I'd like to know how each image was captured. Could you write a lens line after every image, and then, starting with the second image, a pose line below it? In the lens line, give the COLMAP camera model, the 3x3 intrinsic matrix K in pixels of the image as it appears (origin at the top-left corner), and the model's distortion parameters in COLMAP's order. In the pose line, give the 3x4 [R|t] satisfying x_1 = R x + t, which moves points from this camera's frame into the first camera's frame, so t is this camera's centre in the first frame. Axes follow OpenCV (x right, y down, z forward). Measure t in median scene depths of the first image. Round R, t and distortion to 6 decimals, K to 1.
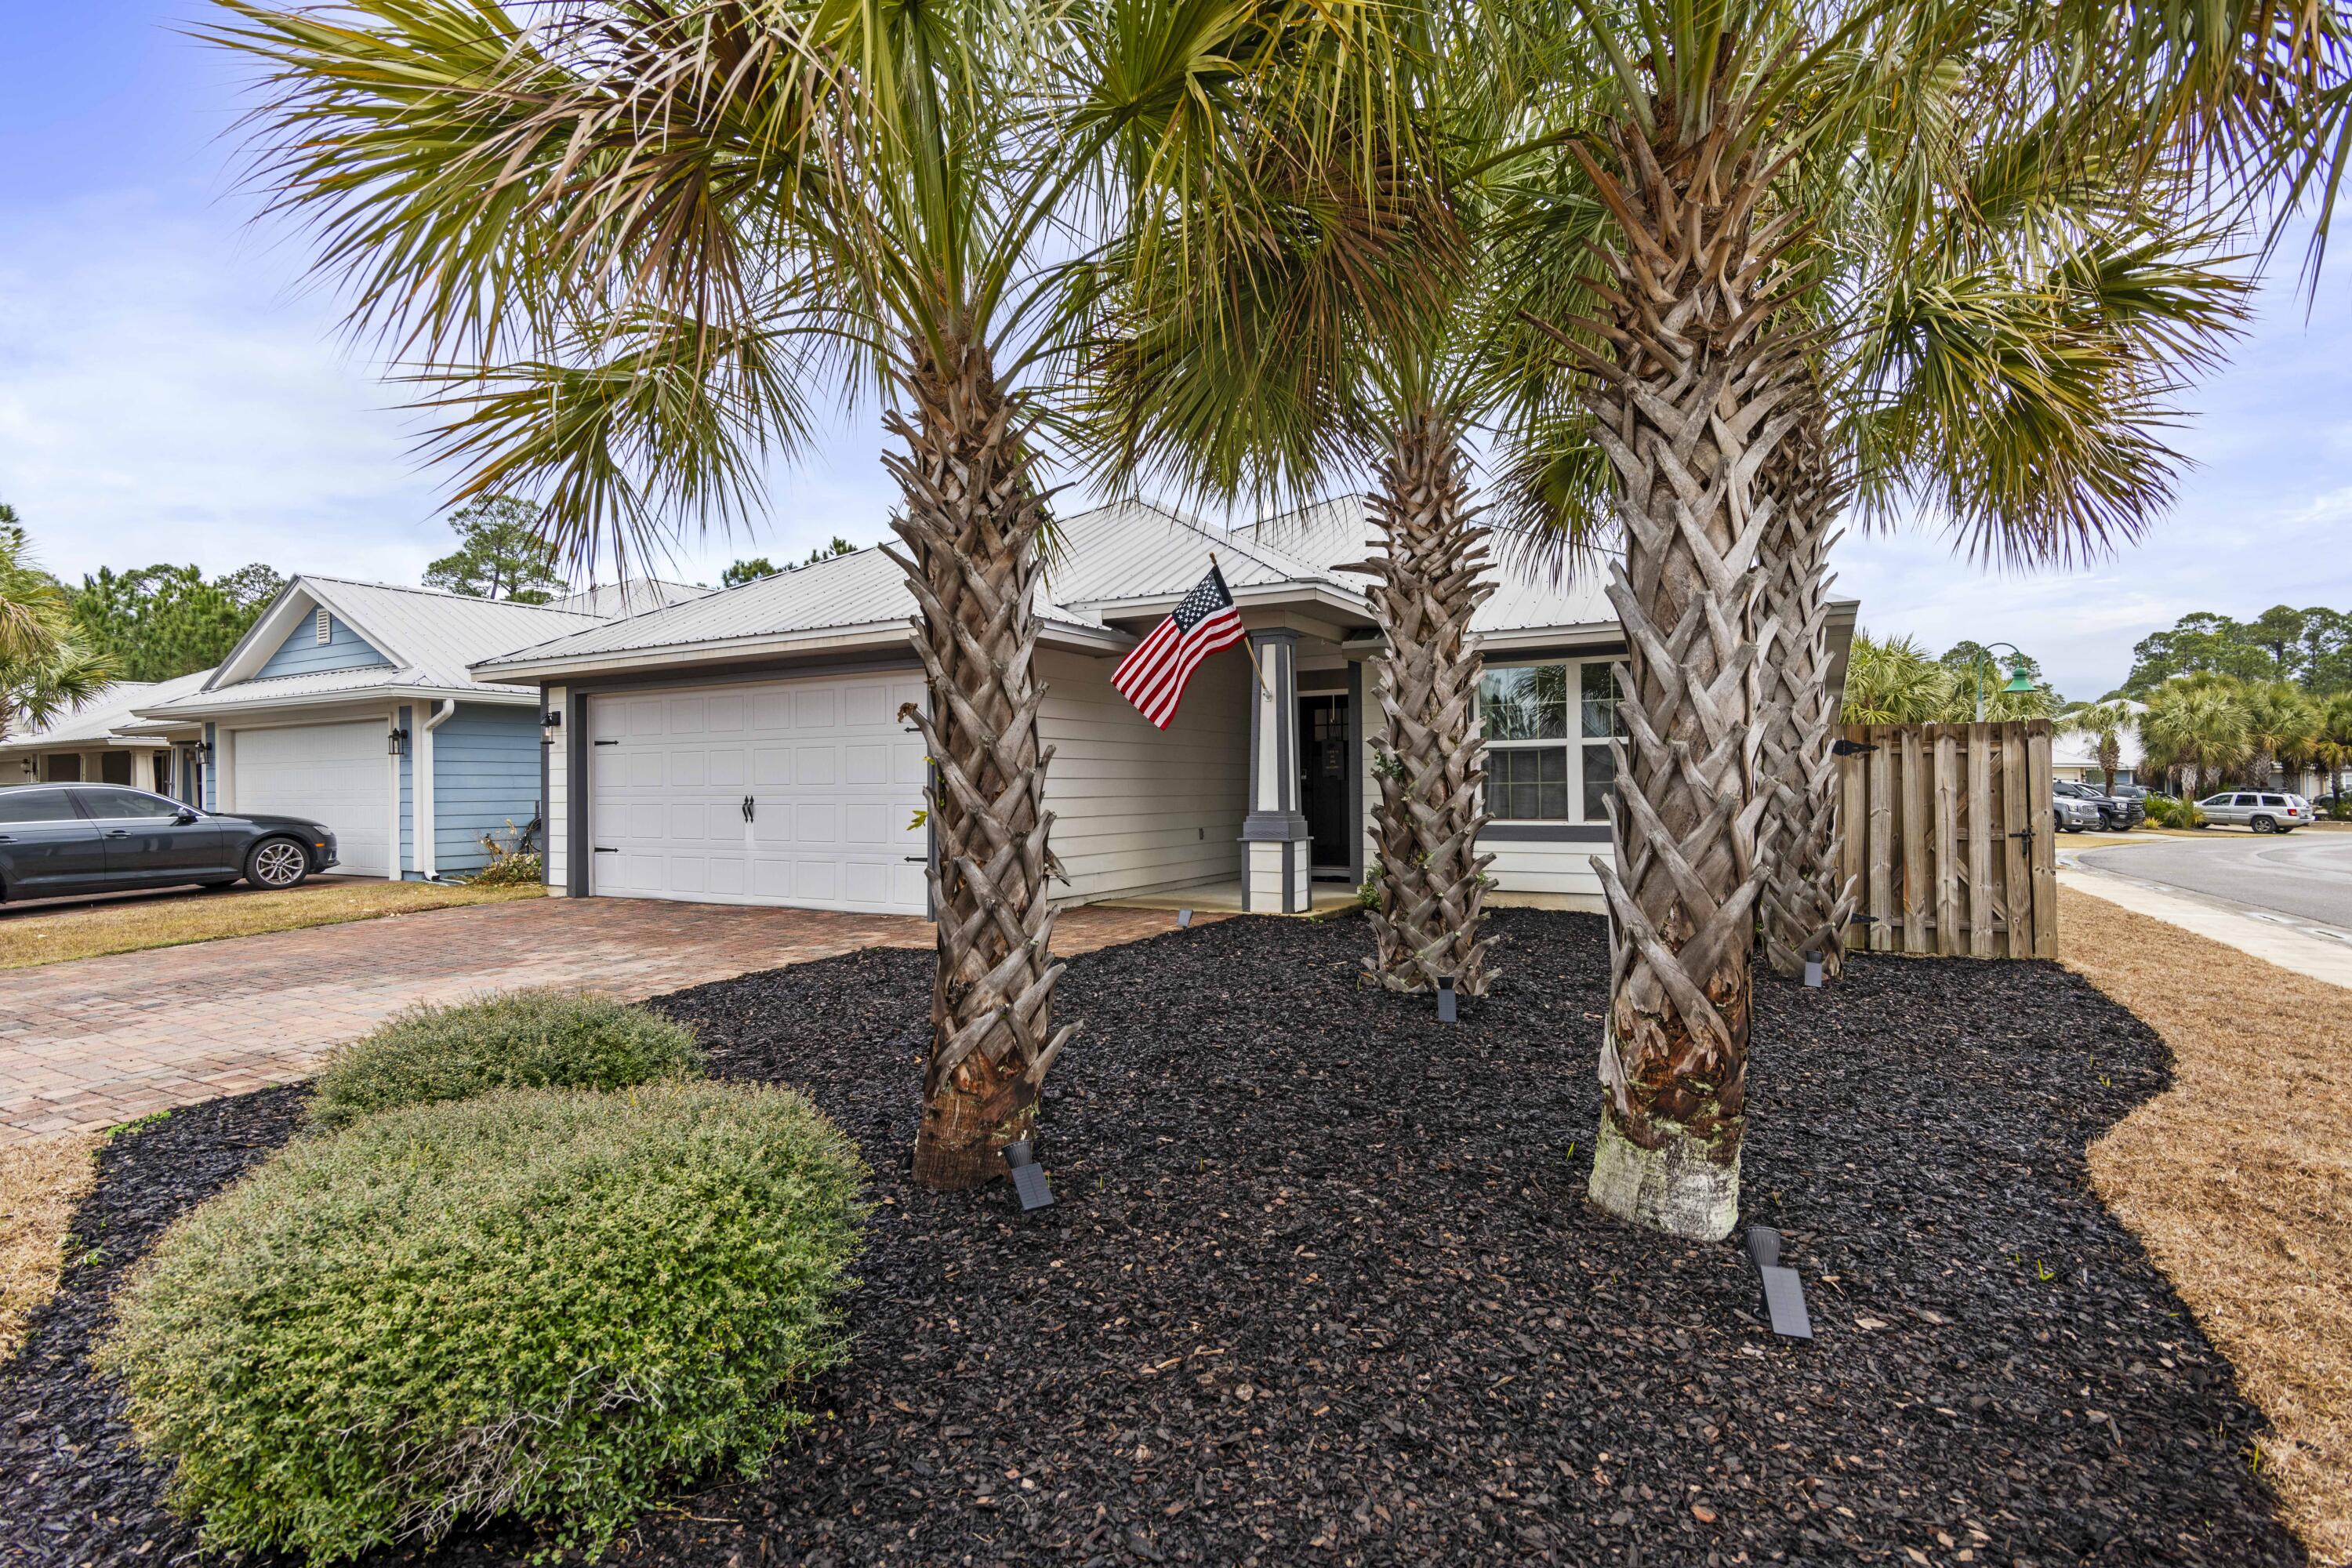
lens RADIAL K [[1153.6, 0, 1175.6], [0, 1153.6, 764.4], [0, 0, 1]] dist [0.000062, 0.000017]
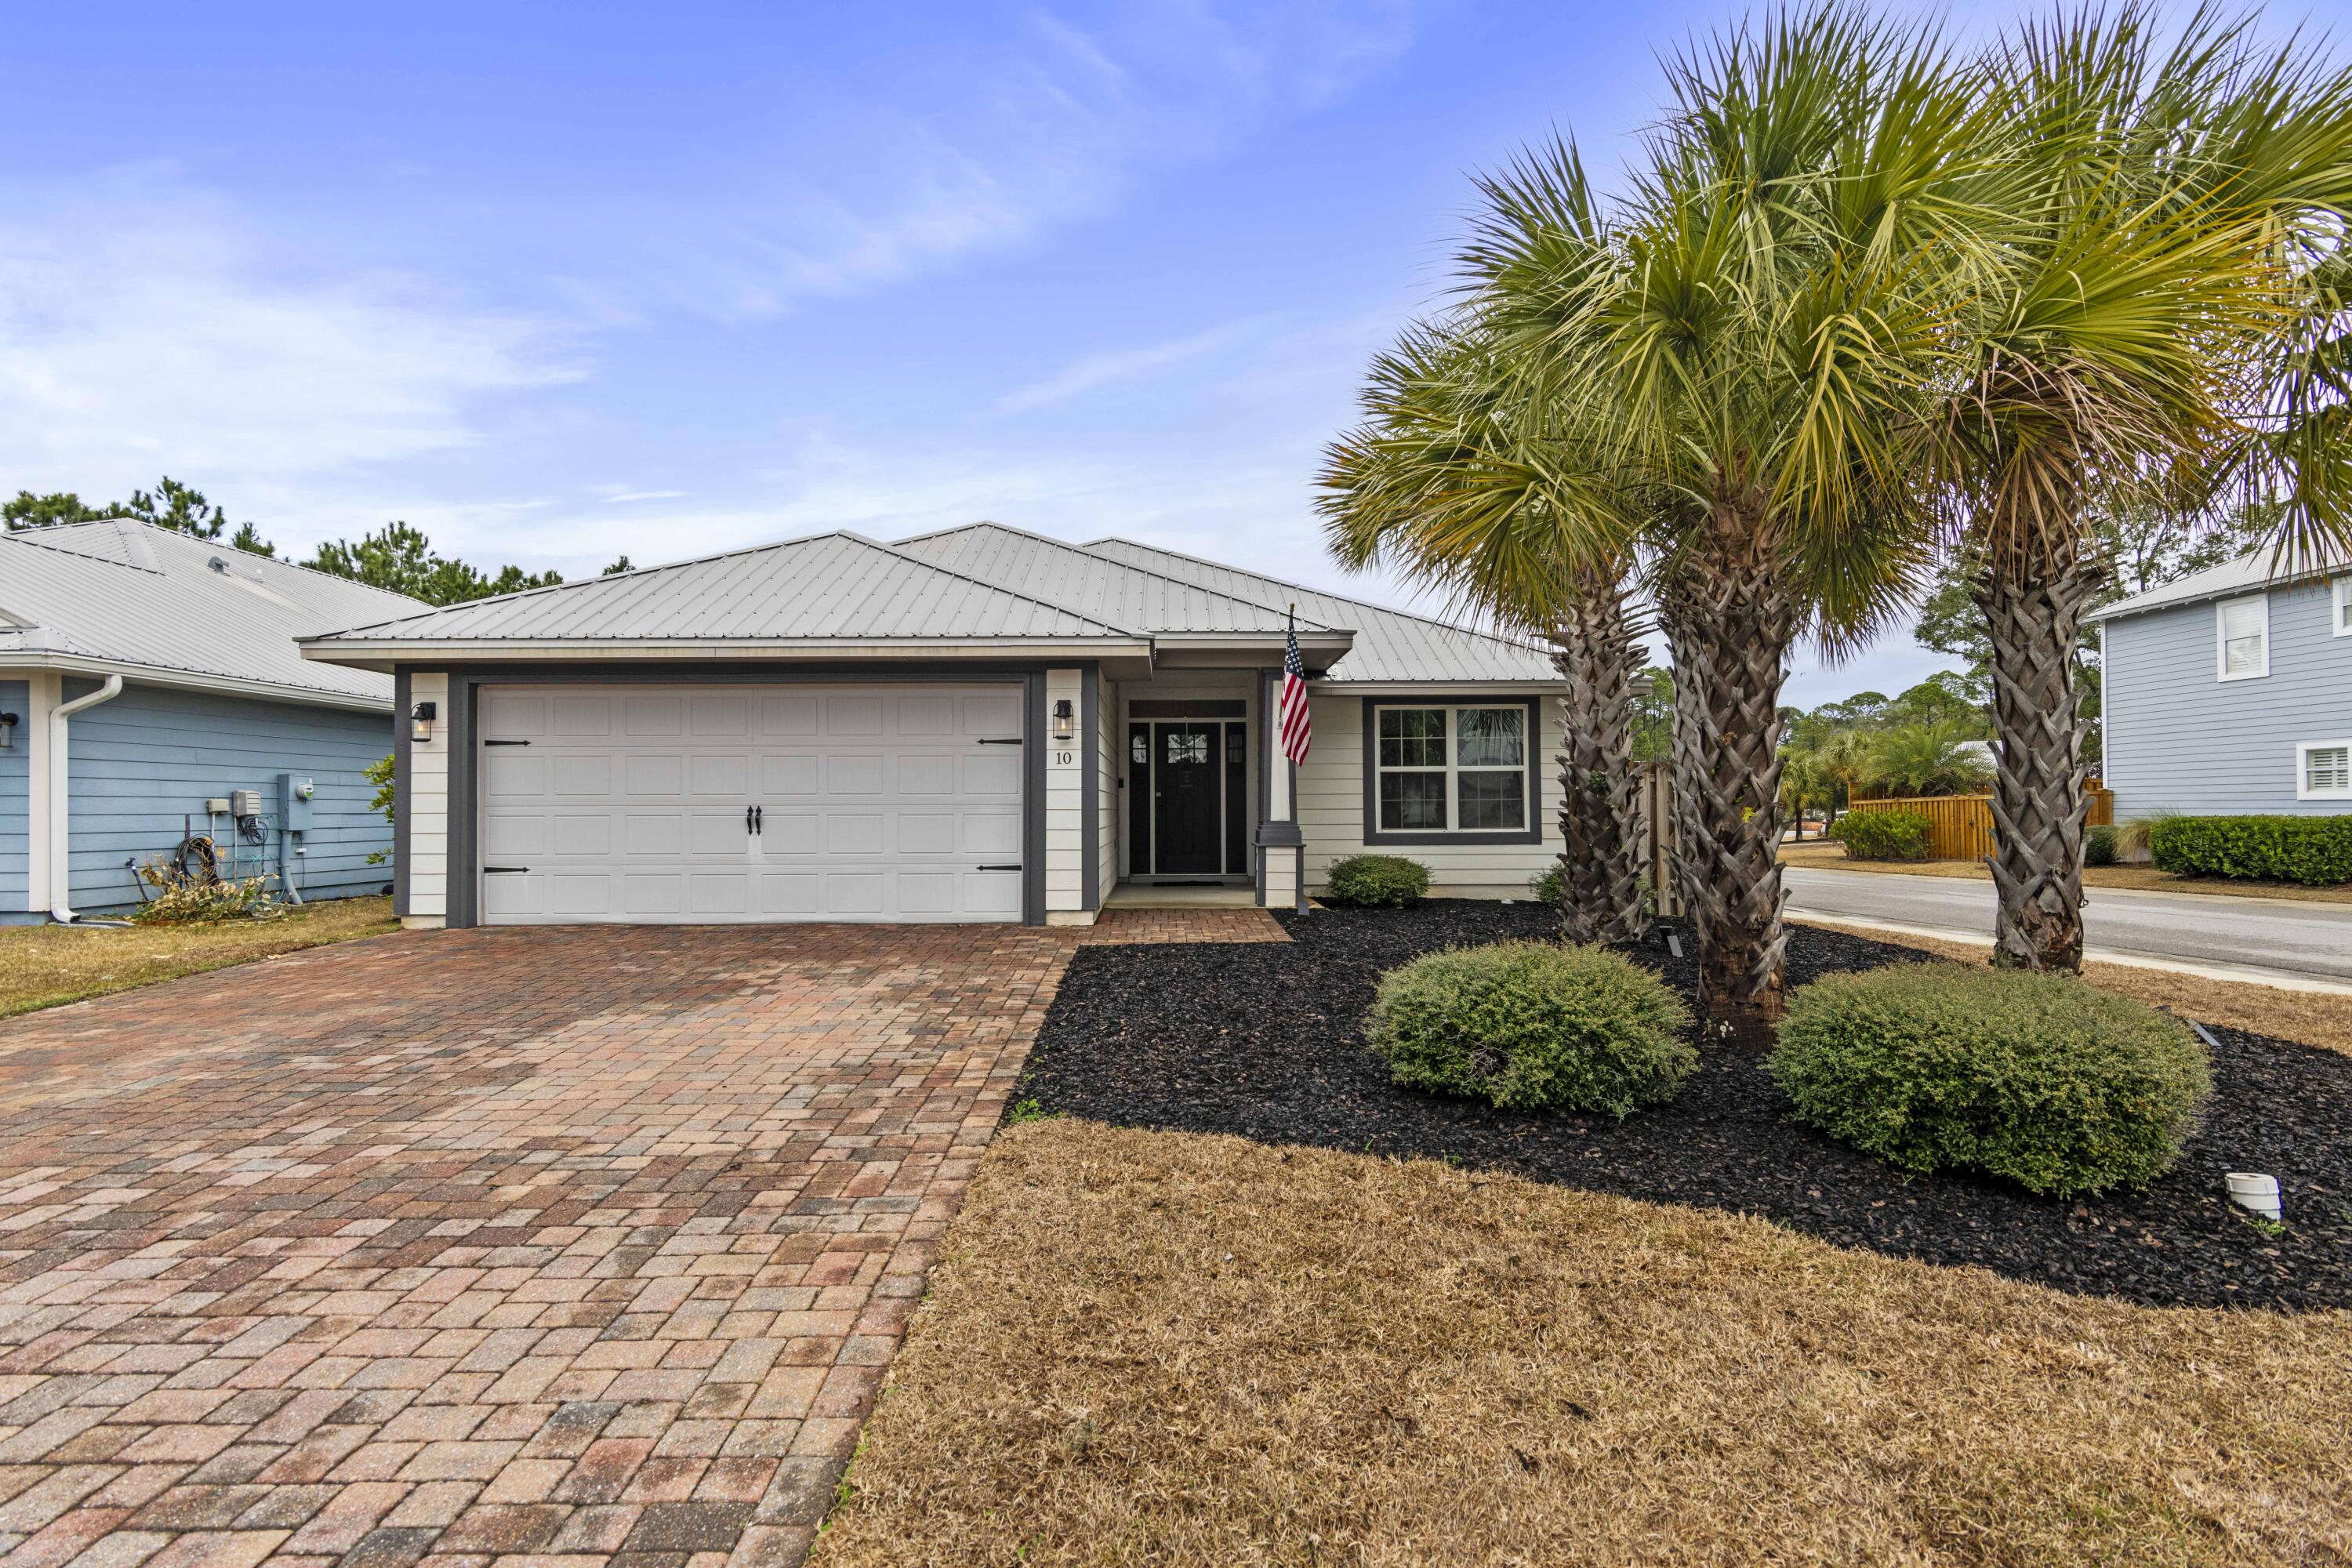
lens RADIAL K [[1153.6, 0, 1175.6], [0, 1153.6, 764.4], [0, 0, 1]] dist [0.000062, 0.000017]
pose [[0.864289, 0.025005, 0.502374, -0.490689], [-0.014395, 0.999584, -0.024988, 0.010971], [-0.502790, 0.014365, 0.864289, 0.023435]]
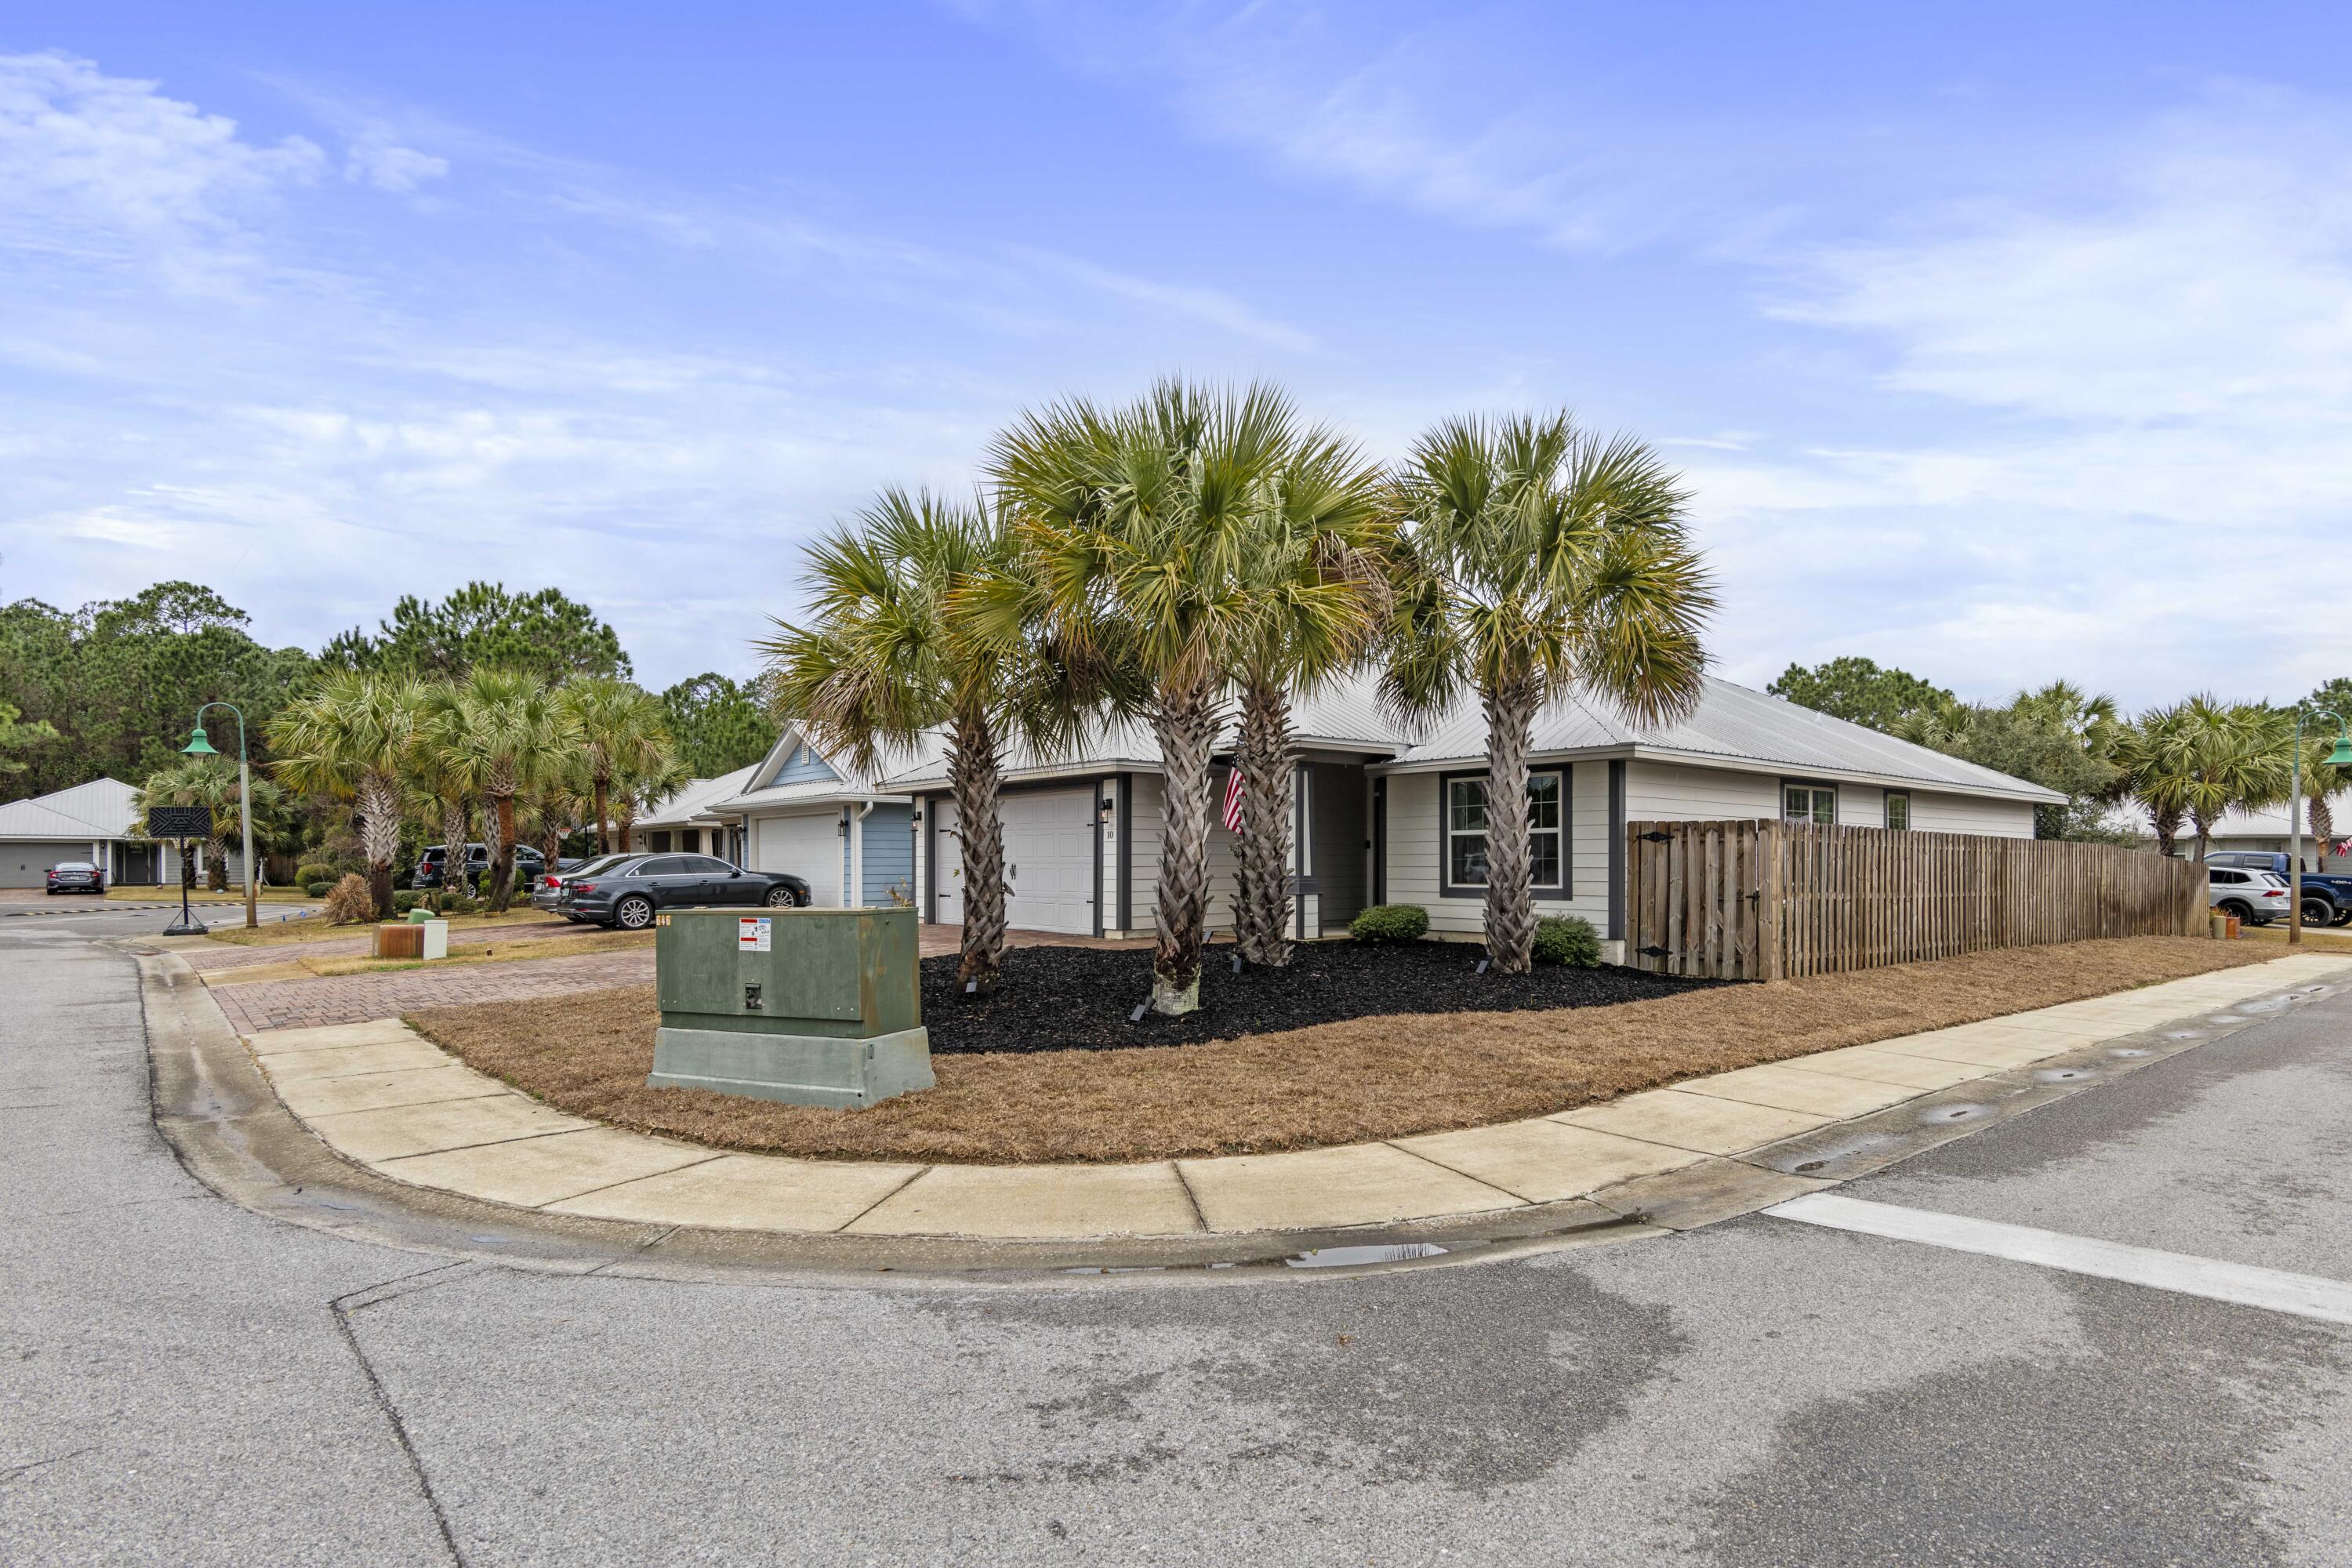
lens RADIAL K [[1179.0, 0, 1184.6], [0, 1179.0, 821.9], [0, 0, 1]] dist [0.000482, 0.000011]
pose [[0.944073, -0.003345, -0.329720, 0.383435], [-0.000096, 0.999946, -0.010419, -0.013525], [0.329737, 0.009868, 0.944021, -0.476552]]
